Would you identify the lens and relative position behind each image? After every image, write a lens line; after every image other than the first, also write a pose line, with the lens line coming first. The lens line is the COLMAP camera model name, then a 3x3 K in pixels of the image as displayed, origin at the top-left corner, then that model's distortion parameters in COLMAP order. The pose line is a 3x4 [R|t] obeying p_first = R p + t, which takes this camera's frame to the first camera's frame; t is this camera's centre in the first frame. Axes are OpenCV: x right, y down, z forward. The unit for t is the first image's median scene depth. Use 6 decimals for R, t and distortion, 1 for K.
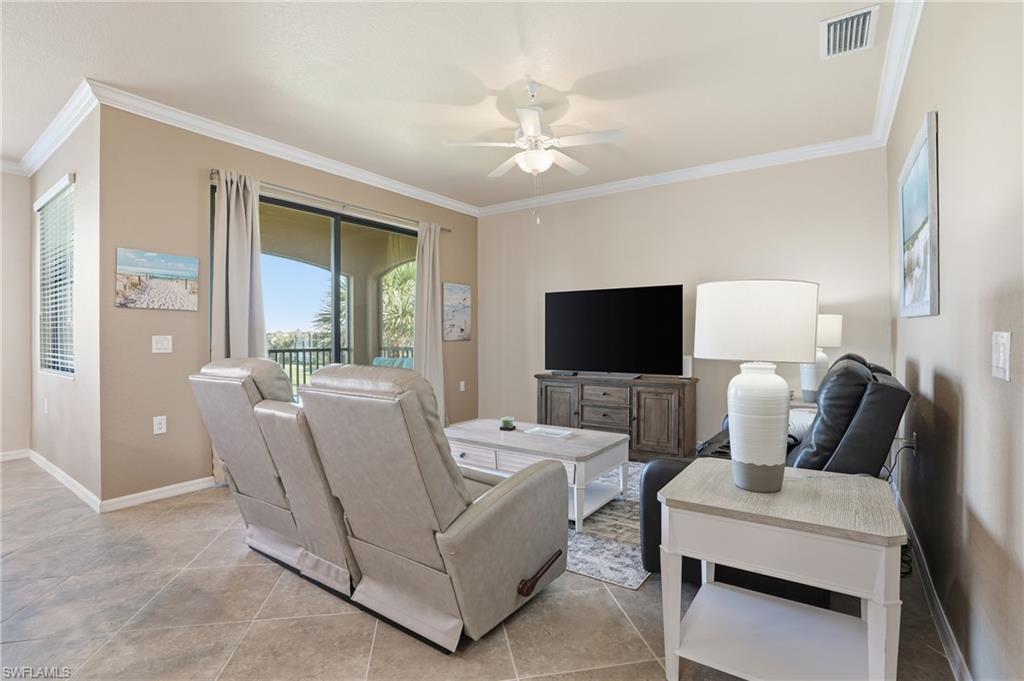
lens RADIAL K [[477.9, 0, 513.5], [0, 477.9, 335.8], [0, 0, 1]] dist [-0.062457, 0.020417]
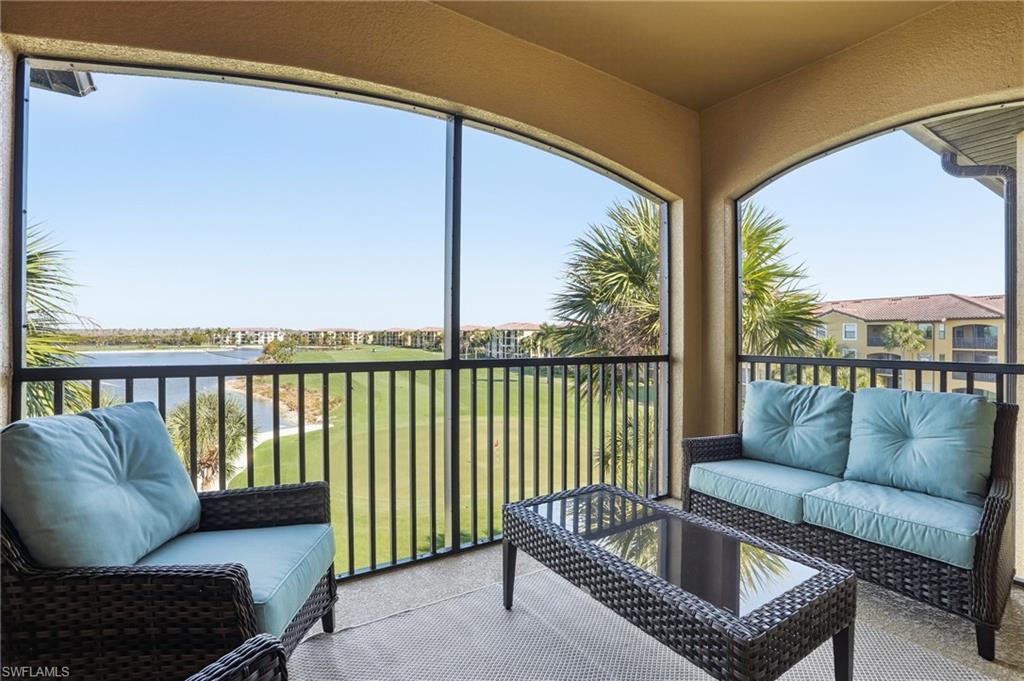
lens RADIAL K [[477.9, 0, 511.8], [0, 477.9, 338.8], [0, 0, 1]] dist [-0.062457, 0.020417]
pose [[0.924328, 0.015928, -0.381265, -0.662730], [-0.012725, 0.999859, 0.010918, 0.013655], [0.381385, -0.005240, 0.924401, 1.095530]]
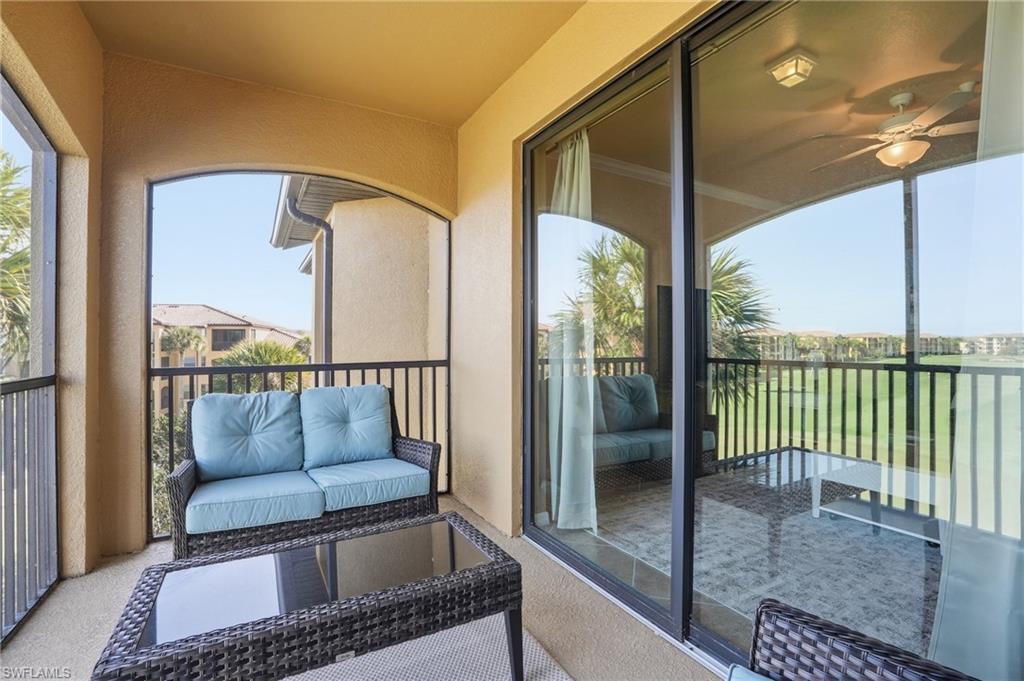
lens RADIAL K [[477.9, 0, 511.7], [0, 477.9, 343.4], [0, 0, 1]] dist [-0.062457, 0.020417]
pose [[0.429671, 0.005674, 0.902968, -1.037984], [0.001997, 0.999972, -0.007234, 0.015308], [-0.902983, 0.004912, 0.429648, 1.261186]]
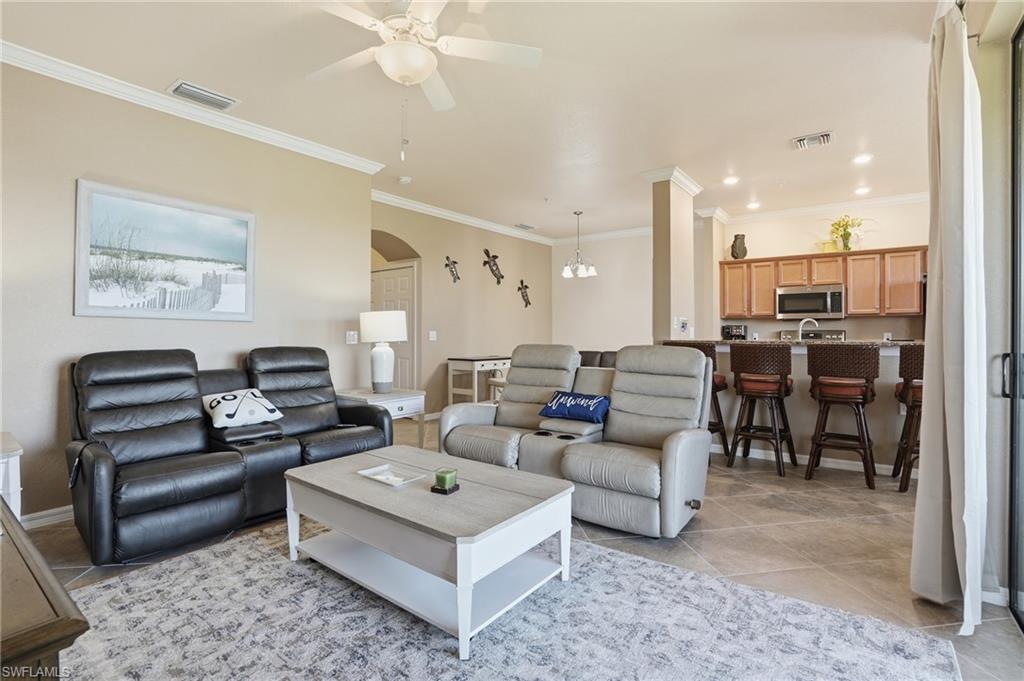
lens RADIAL K [[477.9, 0, 516.6], [0, 477.9, 332.0], [0, 0, 1]] dist [-0.062457, 0.020417]
pose [[-0.999505, 0.006483, 0.030773, -0.127130], [0.006587, 0.999973, 0.003282, -0.003554], [-0.030750, 0.003483, -0.999521, 1.587871]]
